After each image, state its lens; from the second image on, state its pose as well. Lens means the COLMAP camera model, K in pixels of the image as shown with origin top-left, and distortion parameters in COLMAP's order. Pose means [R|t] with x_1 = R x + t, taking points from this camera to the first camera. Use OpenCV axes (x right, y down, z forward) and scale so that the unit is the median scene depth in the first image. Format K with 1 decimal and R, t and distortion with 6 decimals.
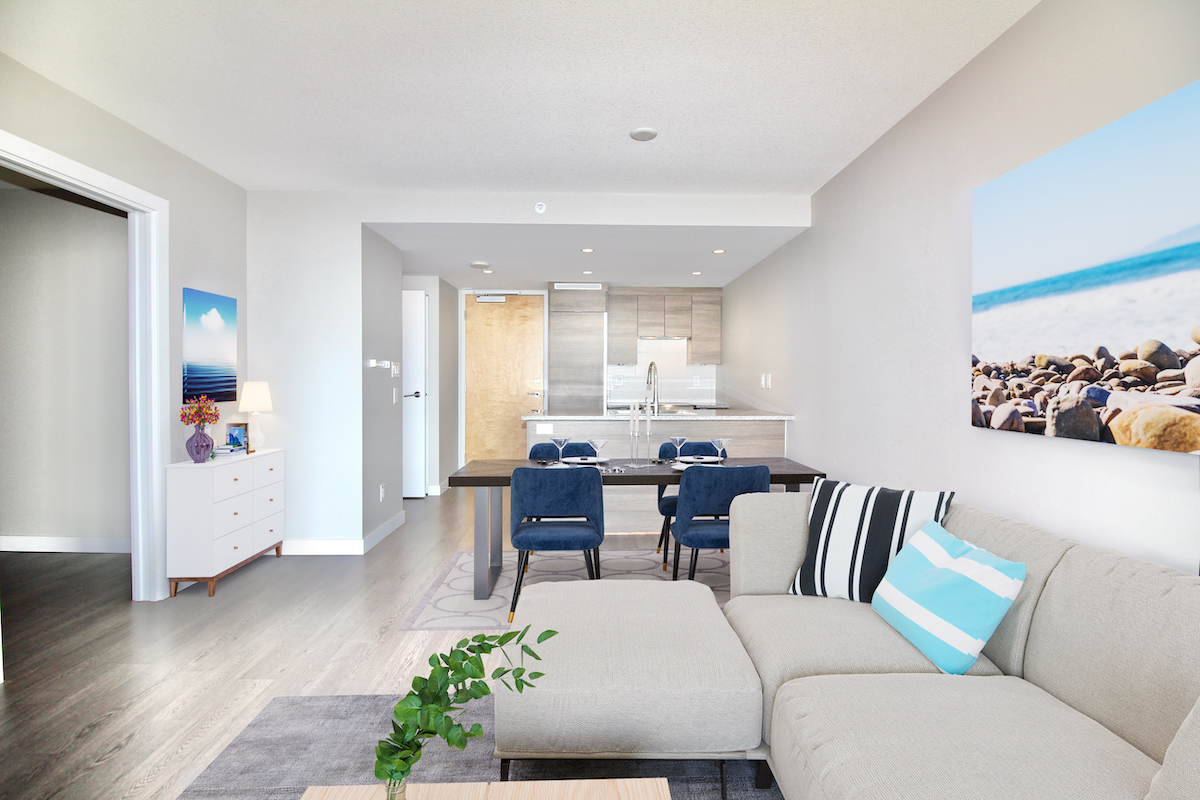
lens RADIAL K [[561.3, 0, 606.8], [0, 561.3, 392.6], [0, 0, 1]] dist [0.000718, -0.011700]
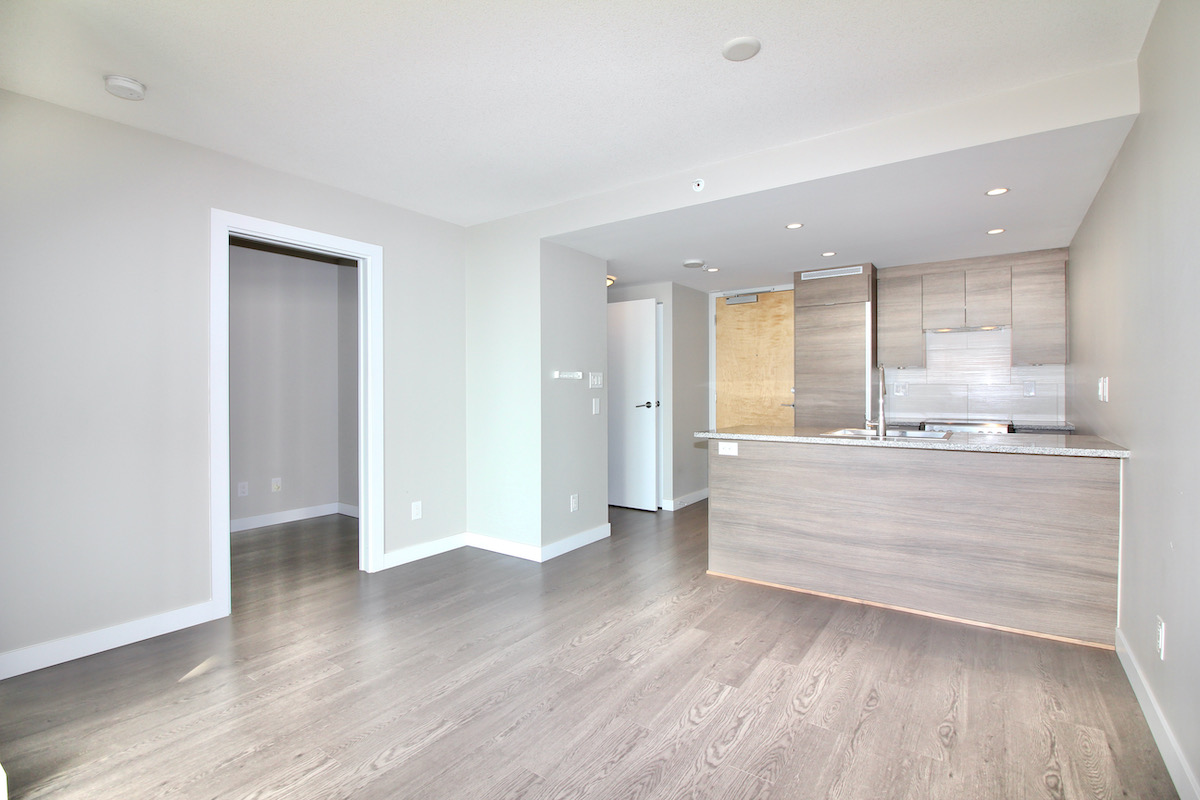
lens RADIAL K [[559.8, 0, 601.0], [0, 559.8, 391.0], [0, 0, 1]] dist [-0.001204, -0.012479]
pose [[0.797497, -0.004325, -0.603307, 0.169559], [-0.005643, 0.999877, -0.014627, -0.005493], [0.603297, 0.015069, 0.797375, 0.158143]]
